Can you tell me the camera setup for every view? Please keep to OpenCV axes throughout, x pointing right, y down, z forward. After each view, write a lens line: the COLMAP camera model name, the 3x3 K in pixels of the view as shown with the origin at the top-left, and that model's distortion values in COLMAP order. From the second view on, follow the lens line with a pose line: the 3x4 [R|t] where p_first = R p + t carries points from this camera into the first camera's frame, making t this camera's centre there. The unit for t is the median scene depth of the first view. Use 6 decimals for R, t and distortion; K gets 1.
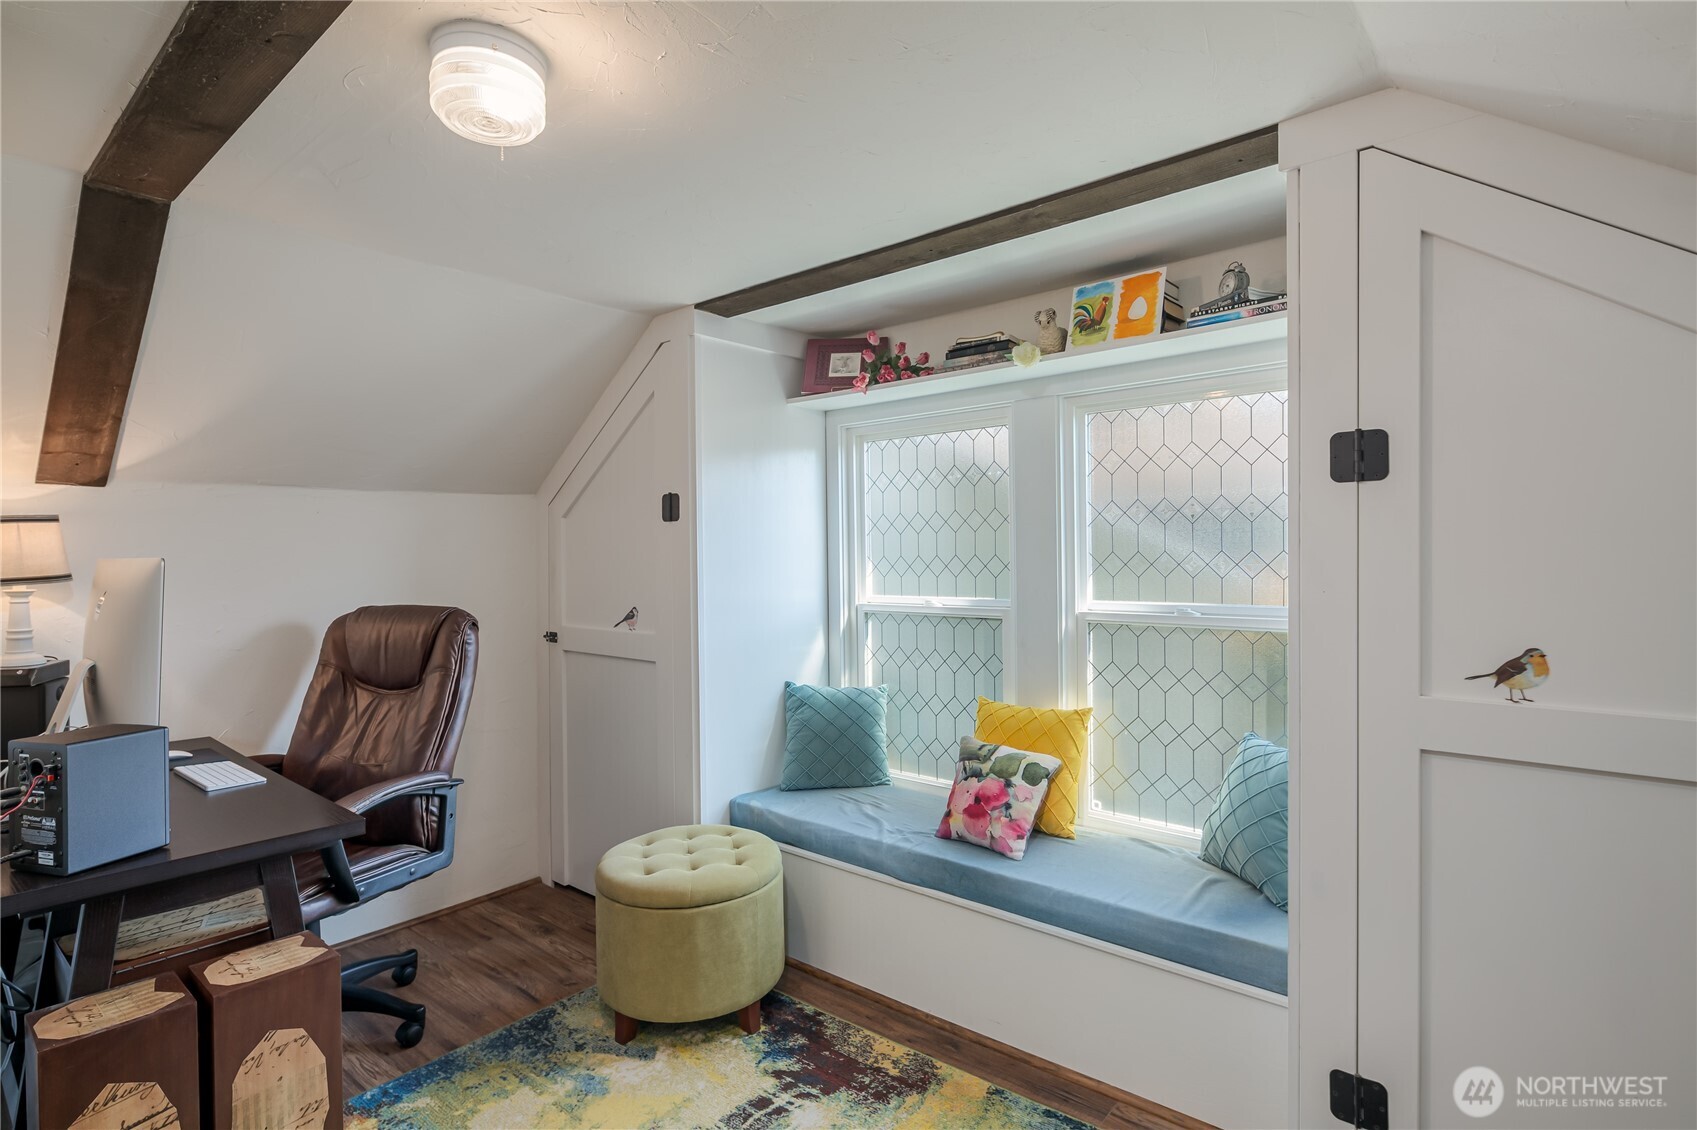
lens RADIAL K [[831.1, 0, 848.5], [0, 831.1, 565.0], [0, 0, 1]] dist [-0.001231, -0.001203]
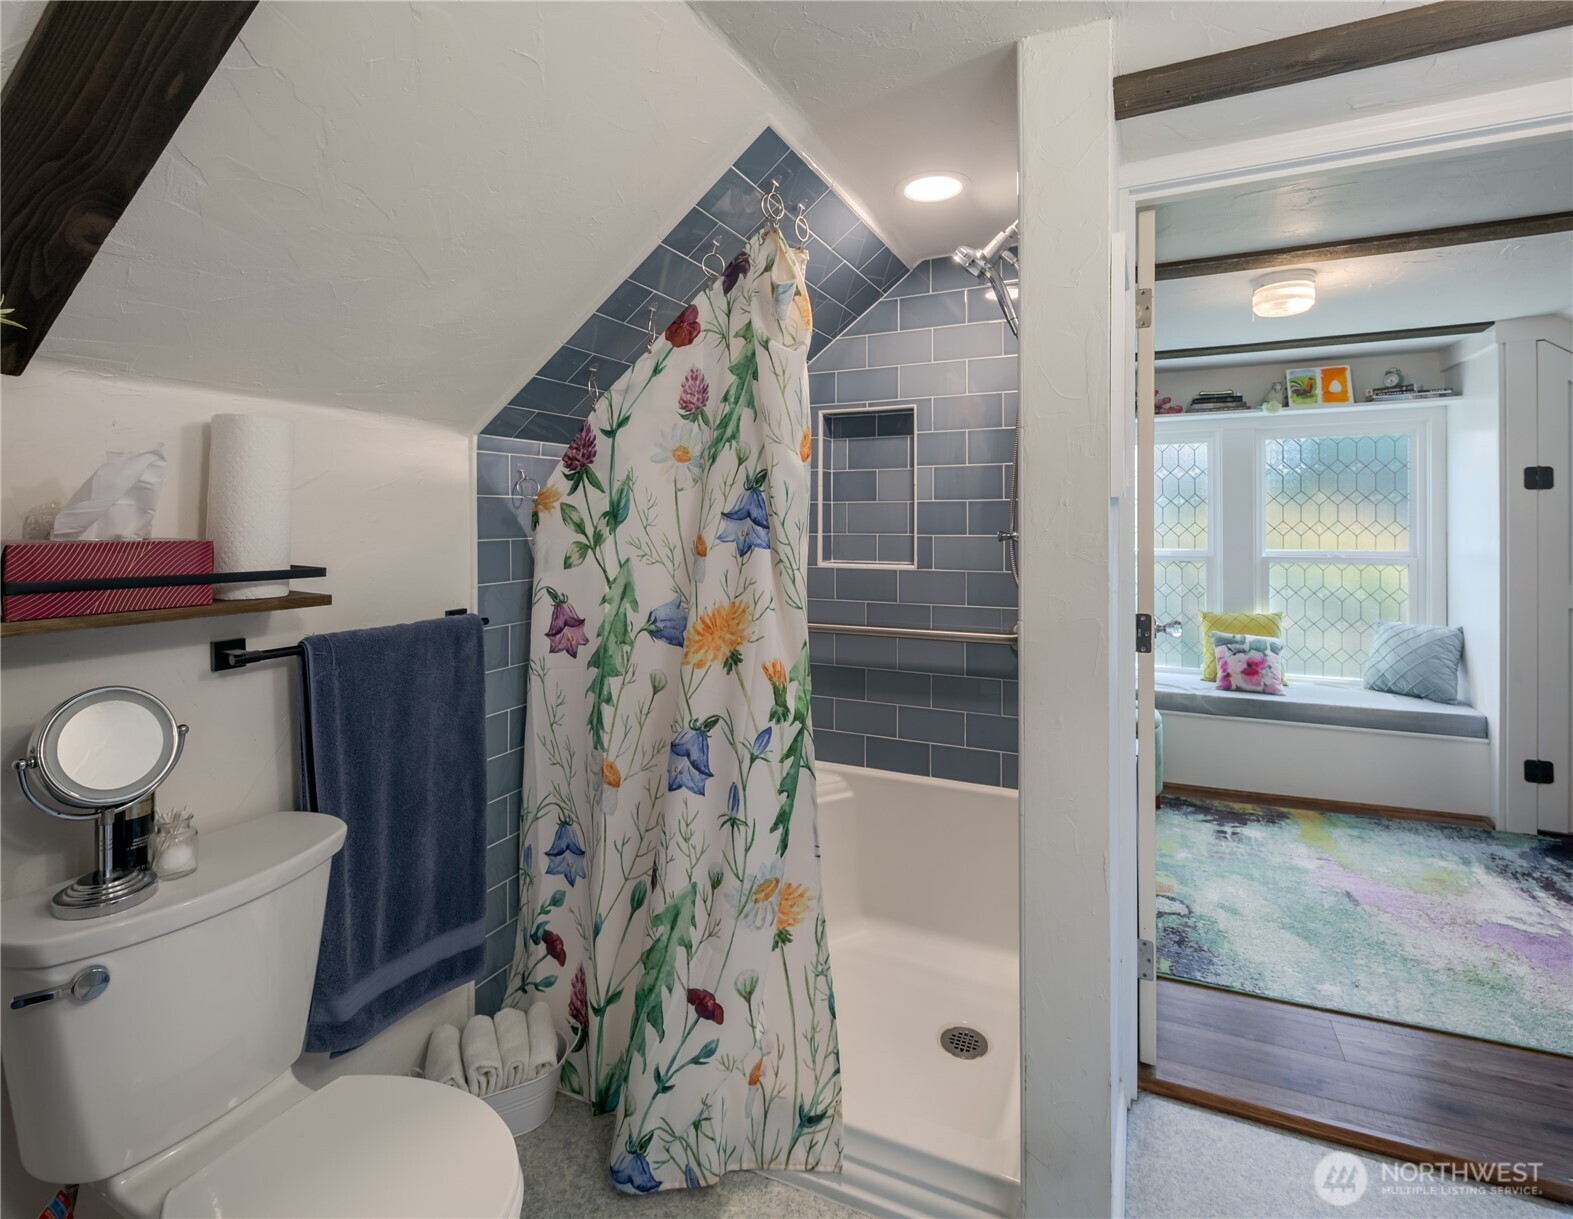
lens RADIAL K [[776.4, 0, 782.0], [0, 776.4, 520.4], [0, 0, 1]] dist [0.000055, -0.001822]
pose [[0.965982, 0.003106, 0.258592, -1.183009], [0.000534, 0.999902, -0.014003, 0.005513], [-0.258610, 0.013664, 0.965885, -0.300825]]
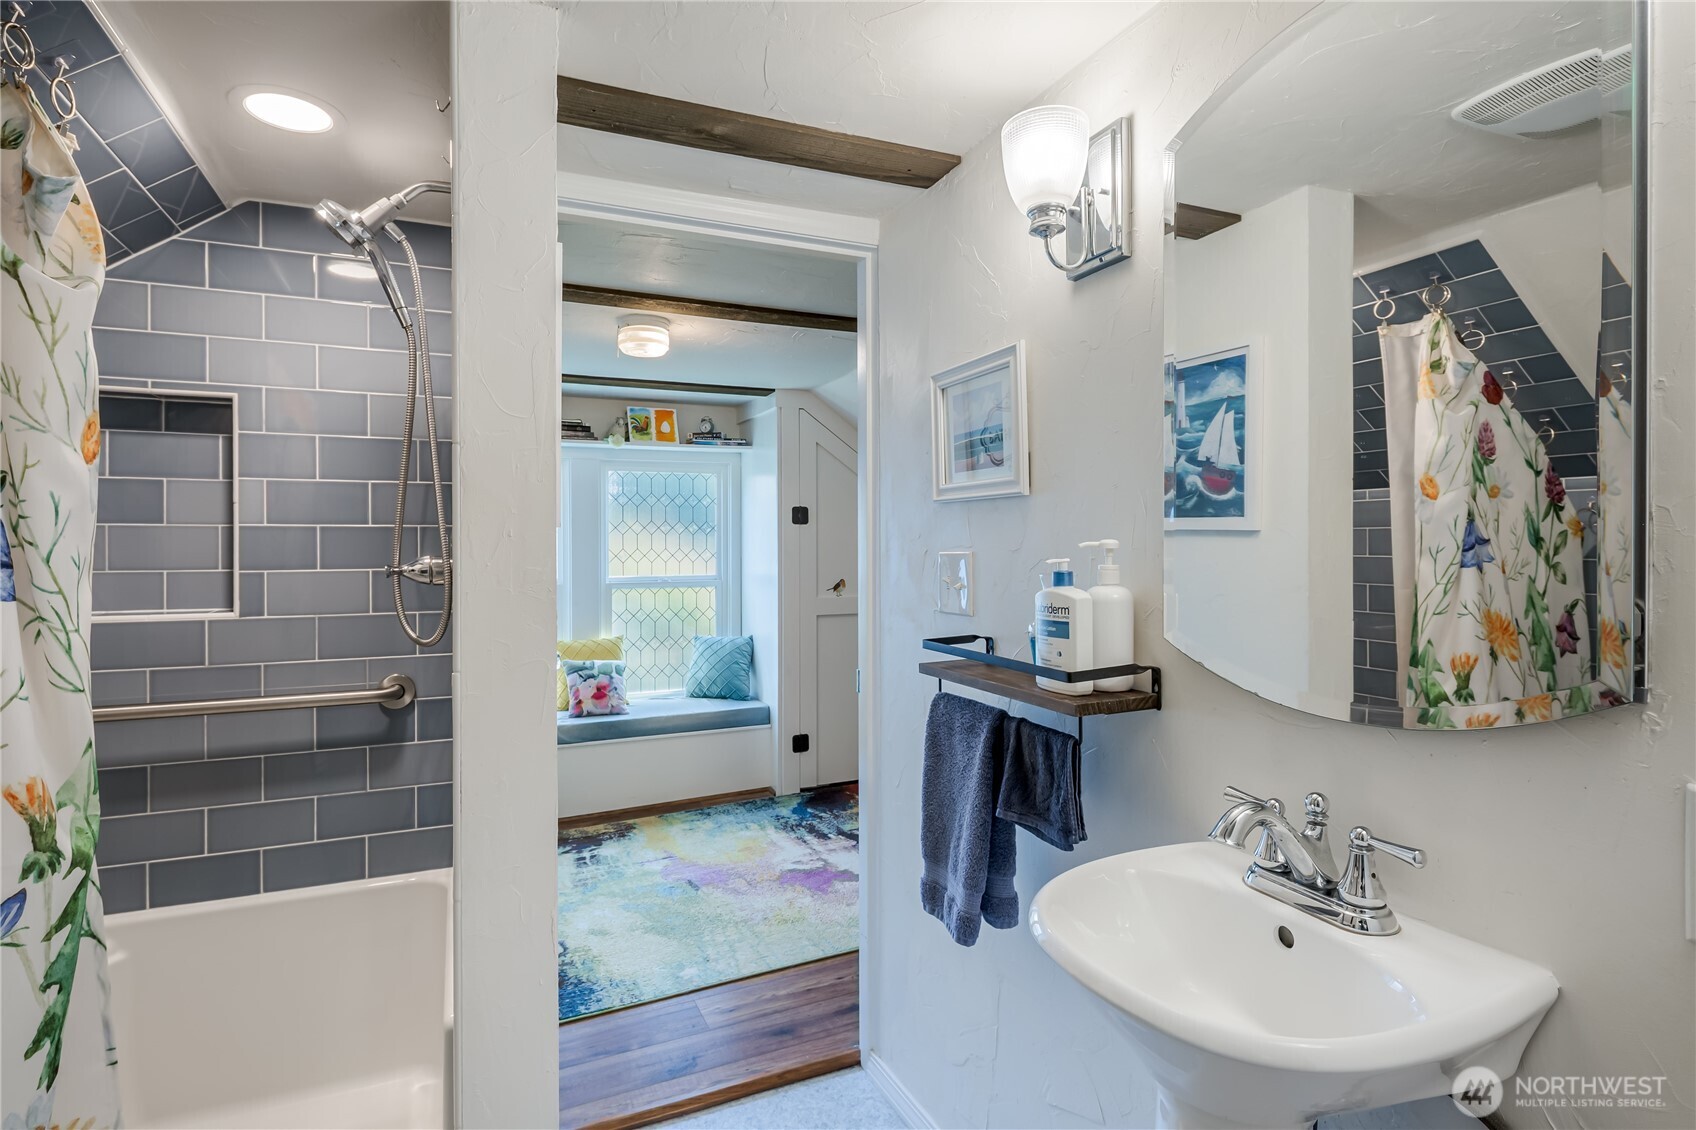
lens RADIAL K [[845.5, 0, 839.9], [0, 845.5, 548.8], [0, 0, 1]] dist [0.002902, -0.004621]
pose [[0.433758, 0.000438, 0.901029, -1.230539], [0.011895, 0.999910, -0.006212, 0.001446], [-0.900951, 0.013412, 0.433714, -0.243304]]
